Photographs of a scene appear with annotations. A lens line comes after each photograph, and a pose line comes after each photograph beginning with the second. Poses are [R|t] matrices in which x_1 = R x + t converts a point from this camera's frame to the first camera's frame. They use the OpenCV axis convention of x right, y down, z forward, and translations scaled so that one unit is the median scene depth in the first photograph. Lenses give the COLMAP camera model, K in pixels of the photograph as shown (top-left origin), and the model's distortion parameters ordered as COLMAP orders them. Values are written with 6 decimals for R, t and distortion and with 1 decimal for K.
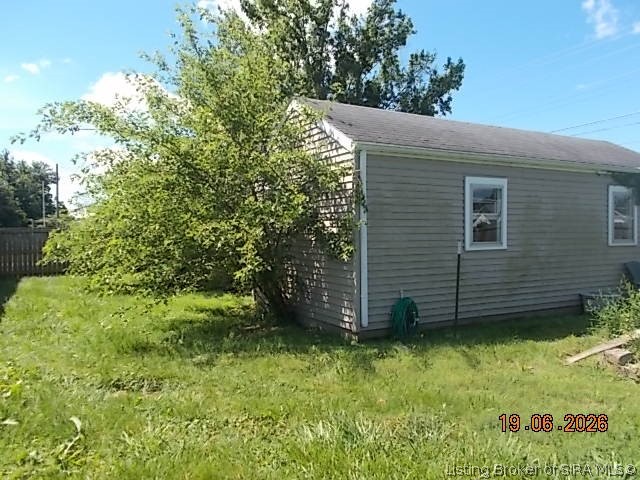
lens RADIAL K [[633.6, 0, 320.1], [0, 633.6, 239.9], [0, 0, 1]] dist [-0.010419, 0.000000]
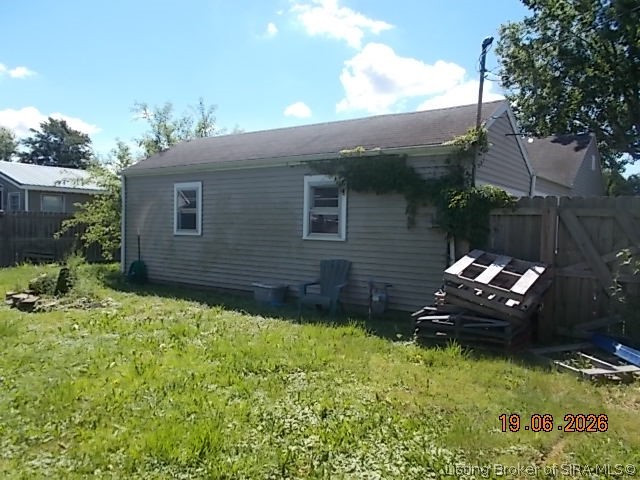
lens RADIAL K [[491.7, 0, 320.3], [0, 491.7, 239.3], [0, 0, 1]] dist [0.004519, 0.000229]
pose [[0.346339, 0.038638, -0.937313, 1.258433], [-0.029756, 0.999101, 0.030190, -0.015021], [0.937637, 0.017435, 0.347178, 0.829678]]
